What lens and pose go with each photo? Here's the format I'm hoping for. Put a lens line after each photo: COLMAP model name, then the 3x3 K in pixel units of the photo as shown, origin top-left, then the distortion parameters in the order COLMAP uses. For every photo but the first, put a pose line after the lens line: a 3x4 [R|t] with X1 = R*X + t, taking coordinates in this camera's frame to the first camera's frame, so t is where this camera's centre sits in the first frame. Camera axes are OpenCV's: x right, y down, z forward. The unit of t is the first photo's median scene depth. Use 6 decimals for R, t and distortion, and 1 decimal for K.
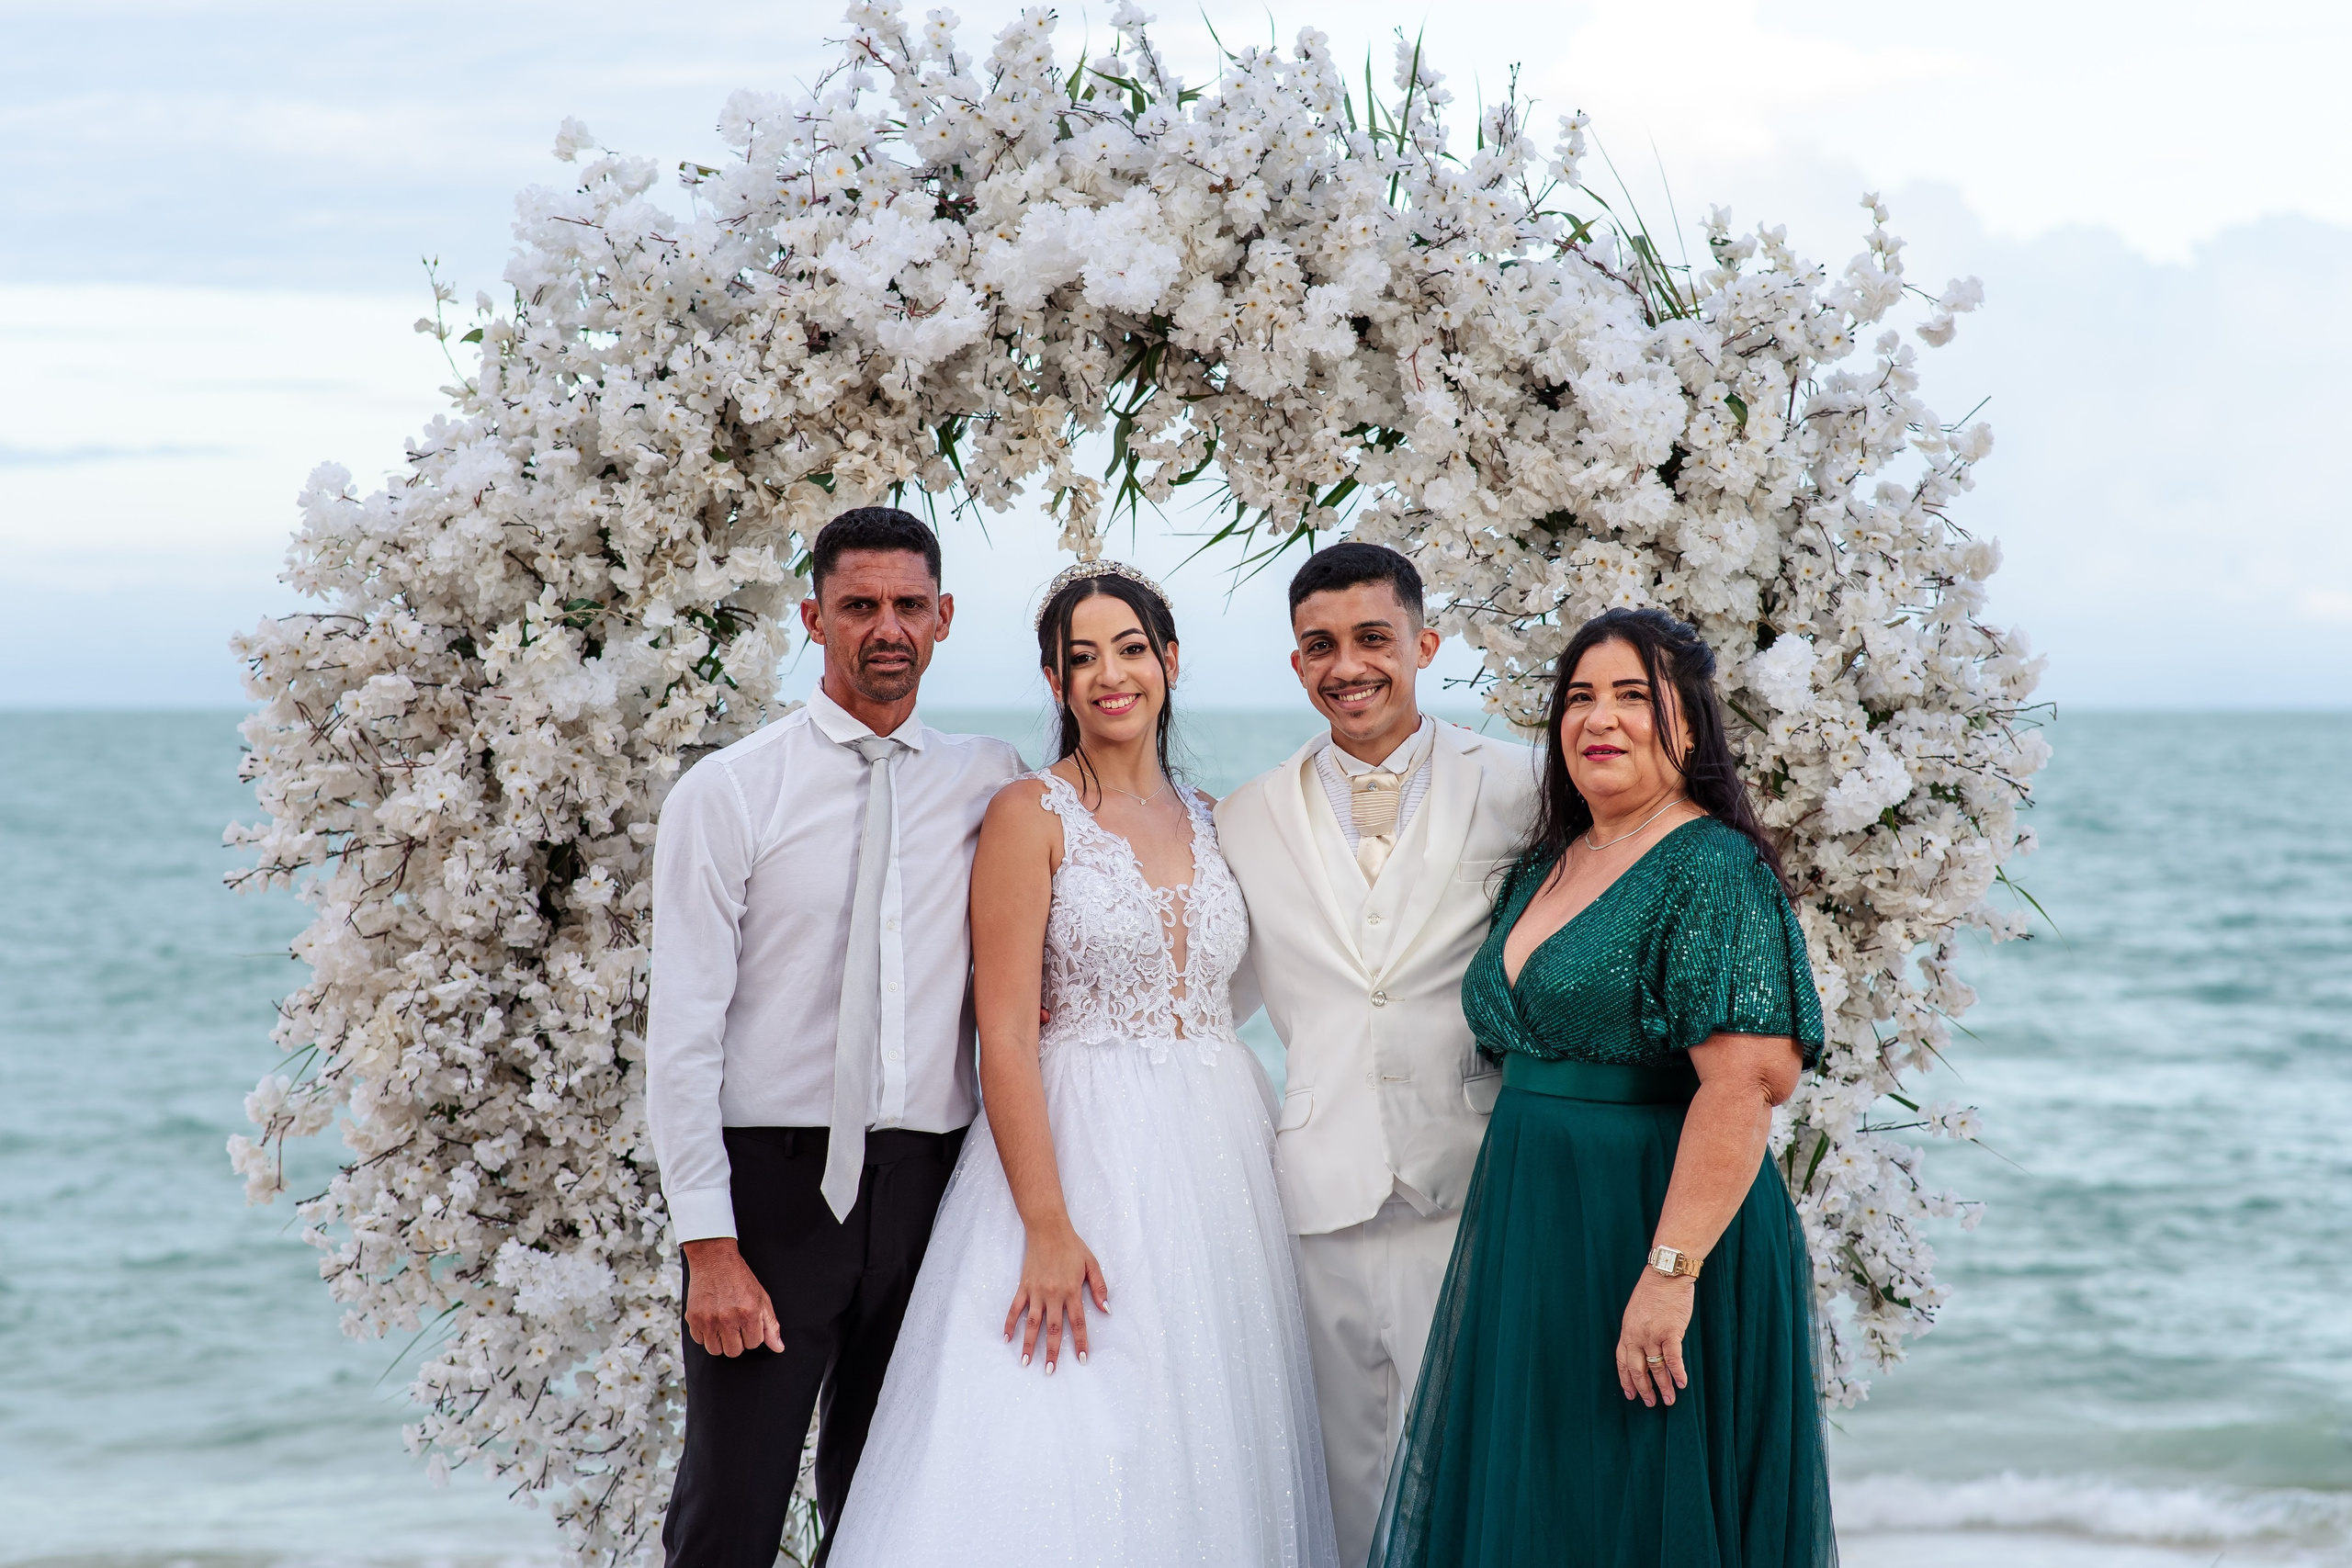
lens RADIAL K [[6225.5, 0, 1244.1], [0, 6225.5, 777.1], [0, 0, 1]] dist [0.497591, -0.236601]
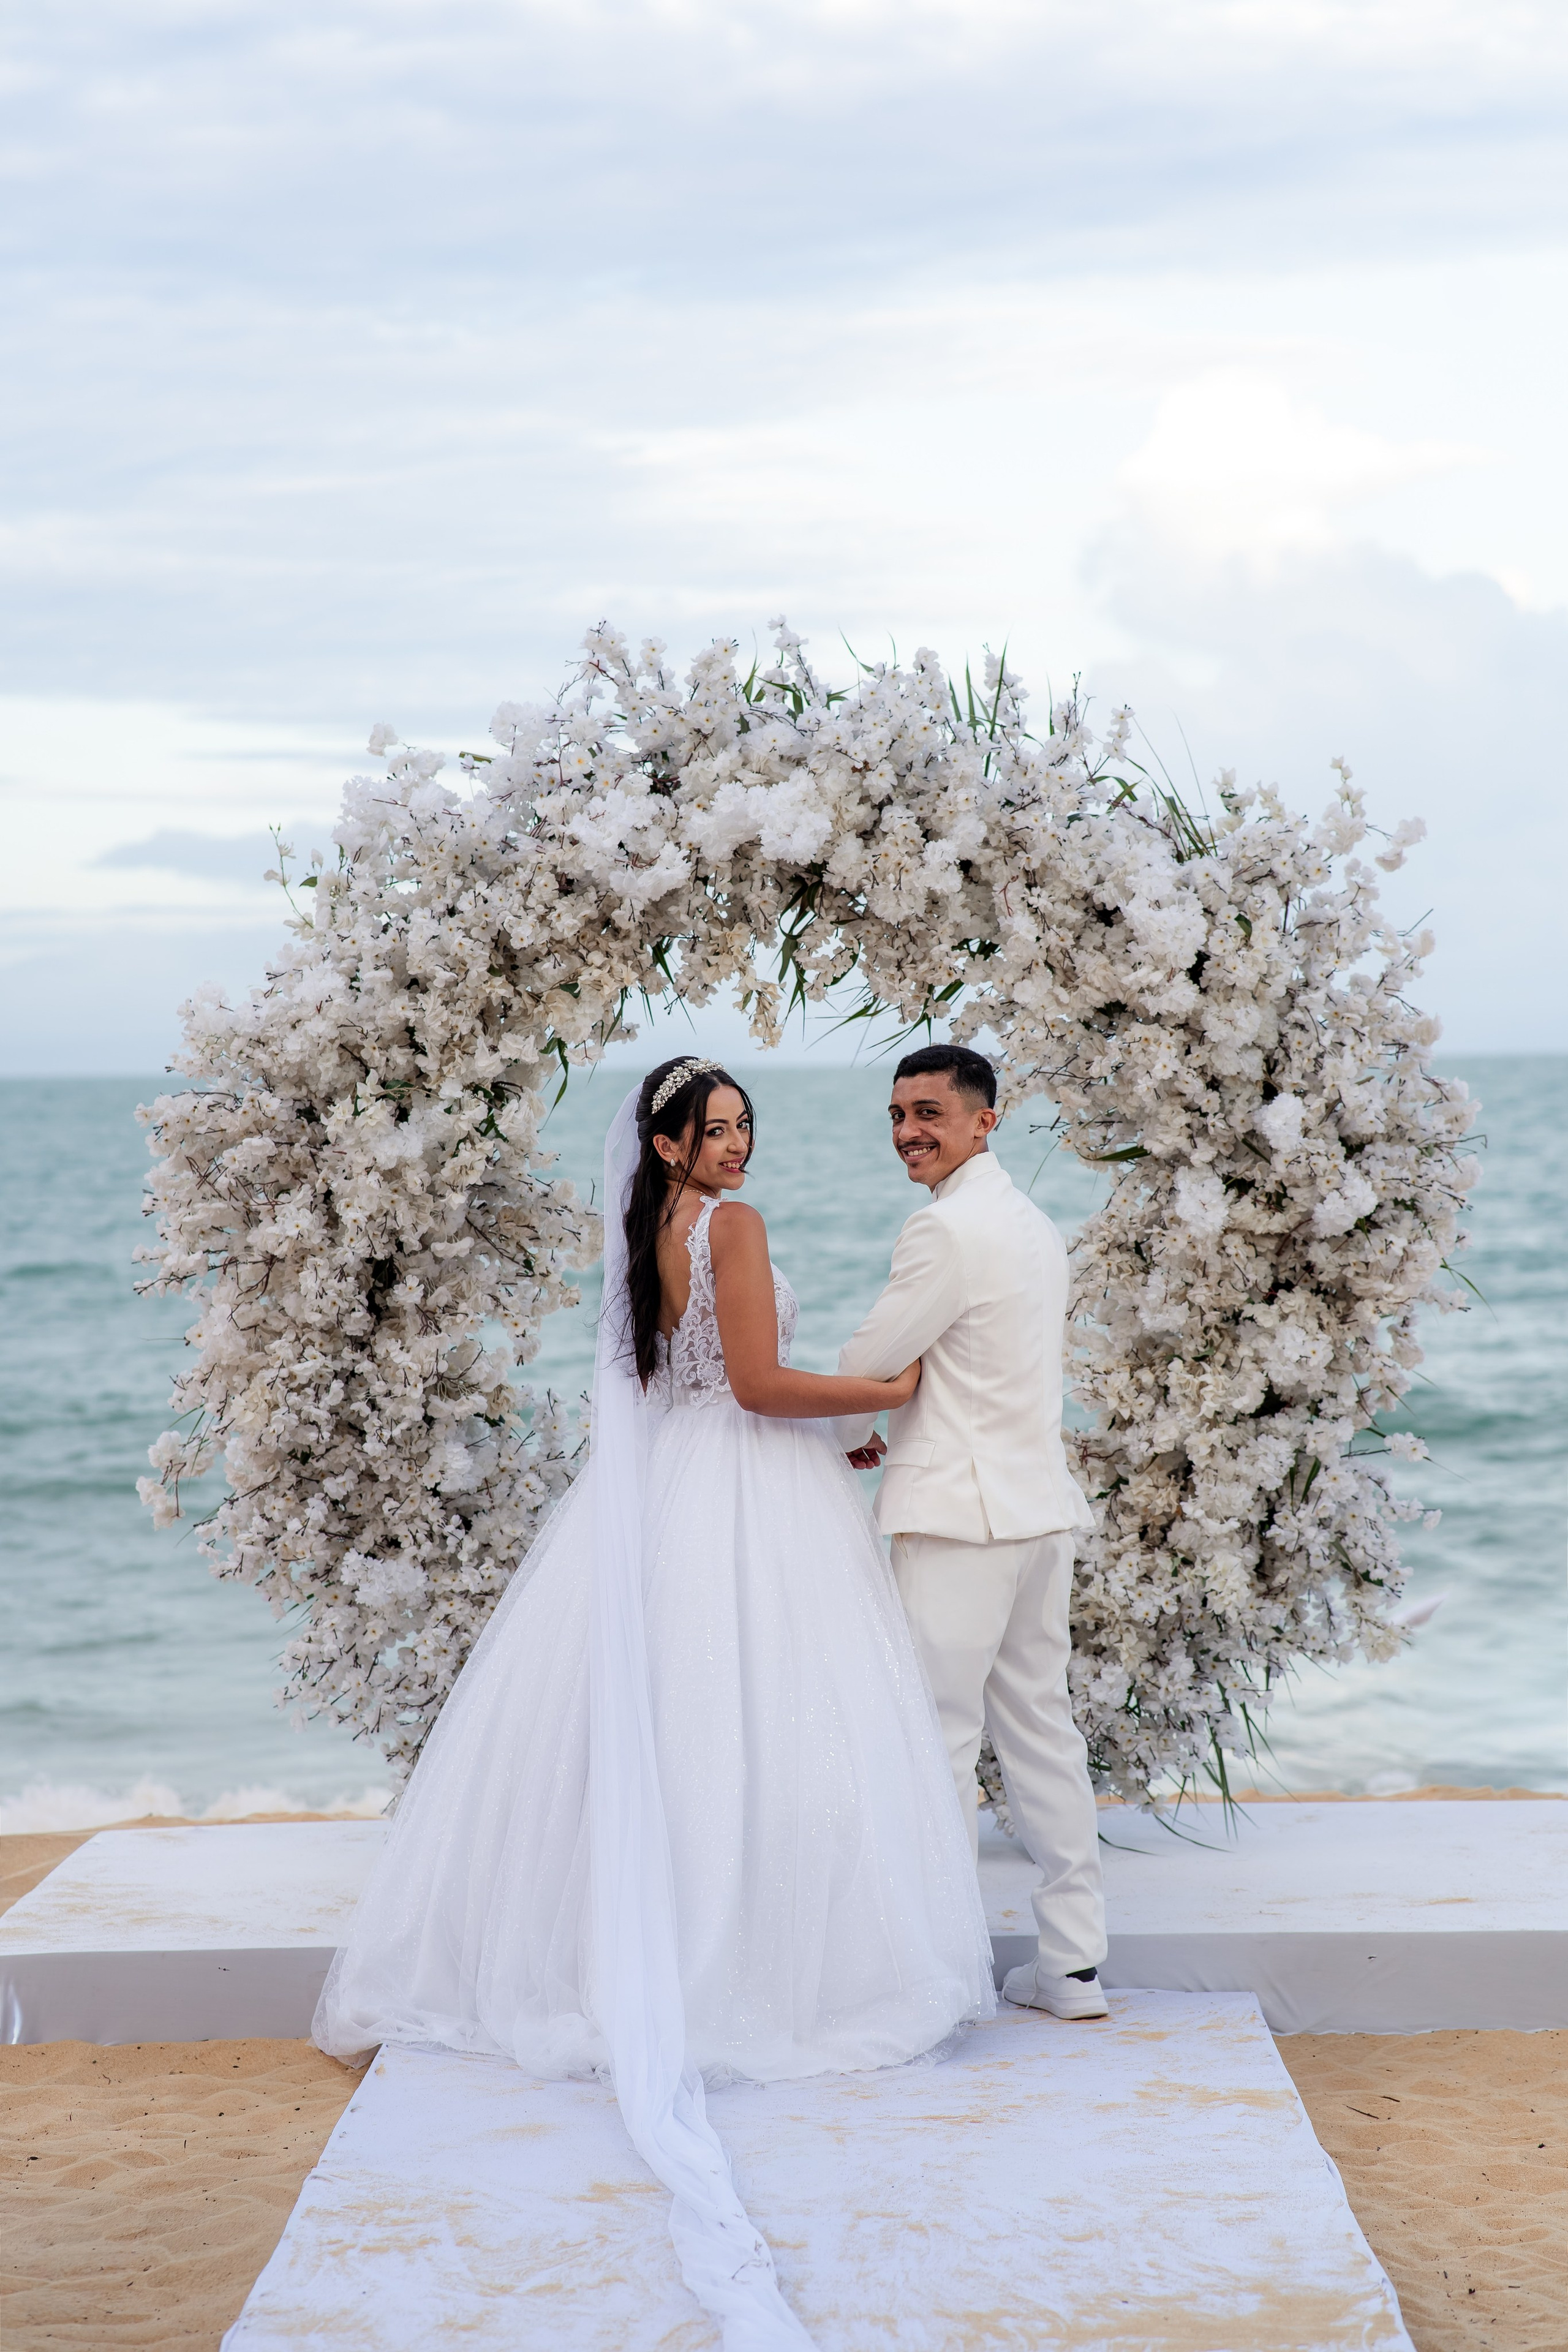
lens RADIAL K [[5759.4, 0, 784.0], [0, 5759.4, 1176.0], [0, 0, 1]] dist [0.468534, -0.415847]
pose [[0.999790, -0.015929, -0.012872, -0.005550], [0.016031, 0.999841, 0.007847, -0.015747], [0.012745, -0.008052, 0.999886, -0.251109]]
